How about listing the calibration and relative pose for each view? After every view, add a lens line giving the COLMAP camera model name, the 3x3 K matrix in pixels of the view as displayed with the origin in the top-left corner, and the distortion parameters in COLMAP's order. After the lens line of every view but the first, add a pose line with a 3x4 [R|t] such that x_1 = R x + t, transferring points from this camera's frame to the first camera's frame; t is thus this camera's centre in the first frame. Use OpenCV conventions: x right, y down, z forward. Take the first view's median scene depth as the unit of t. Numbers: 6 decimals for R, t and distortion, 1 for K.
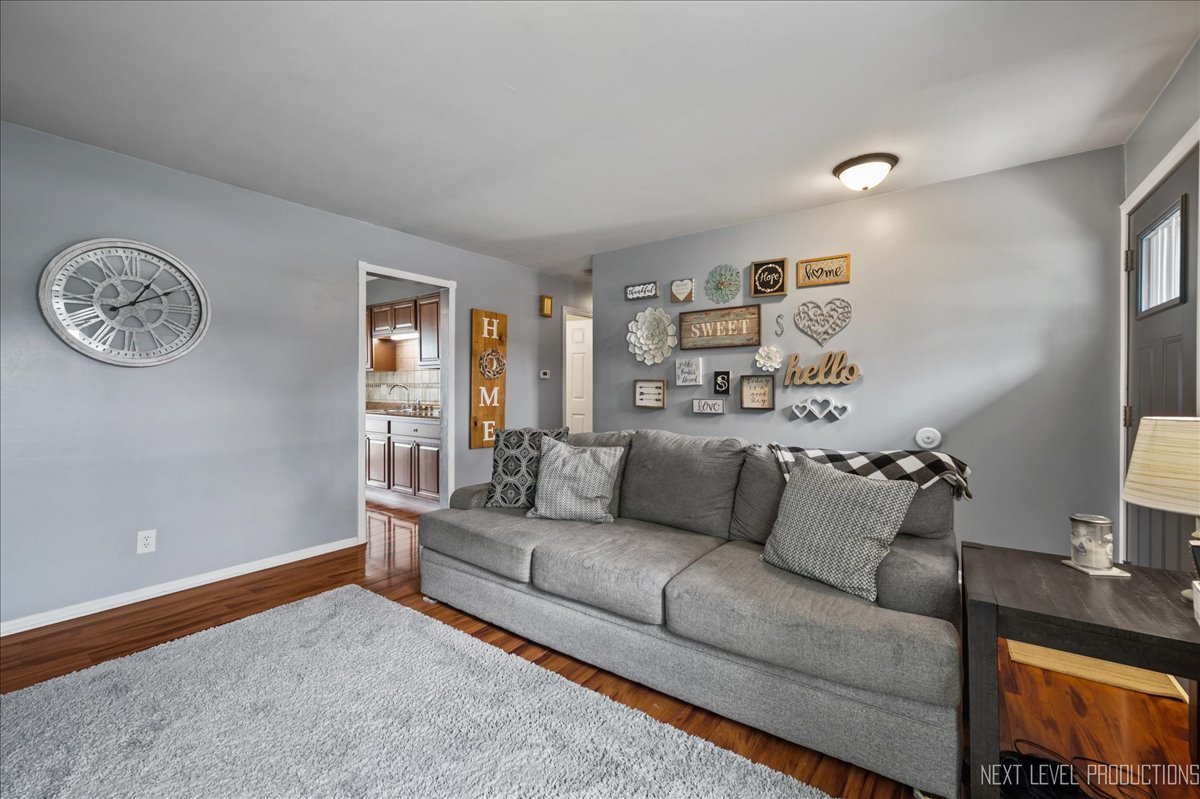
lens RADIAL K [[506.1, 0, 604.2], [0, 506.1, 397.0], [0, 0, 1]] dist [-0.001543, -0.000114]
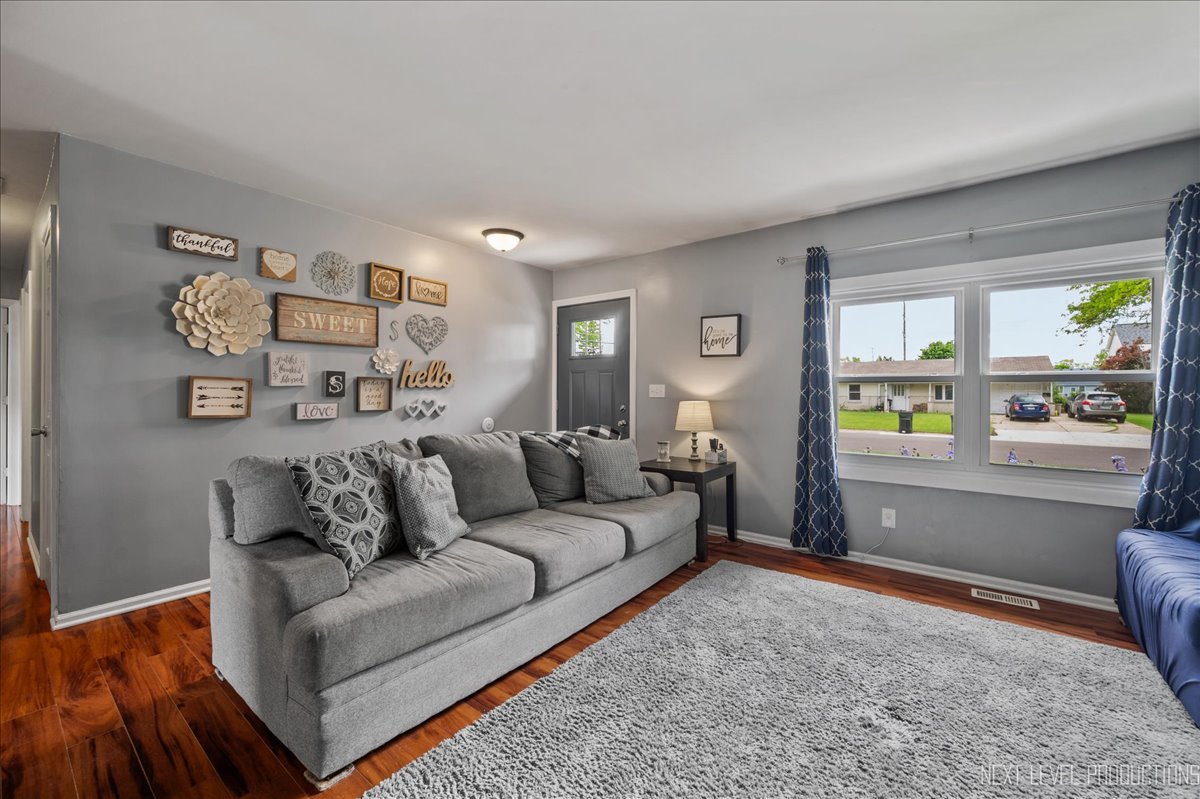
lens RADIAL K [[506.1, 0, 604.2], [0, 506.1, 397.0], [0, 0, 1]] dist [-0.001543, -0.000114]
pose [[-0.001589, -0.008614, 0.999962, -0.688756], [0.013356, 0.999874, 0.008635, -0.006838], [-0.999910, 0.013370, -0.001474, 0.550445]]
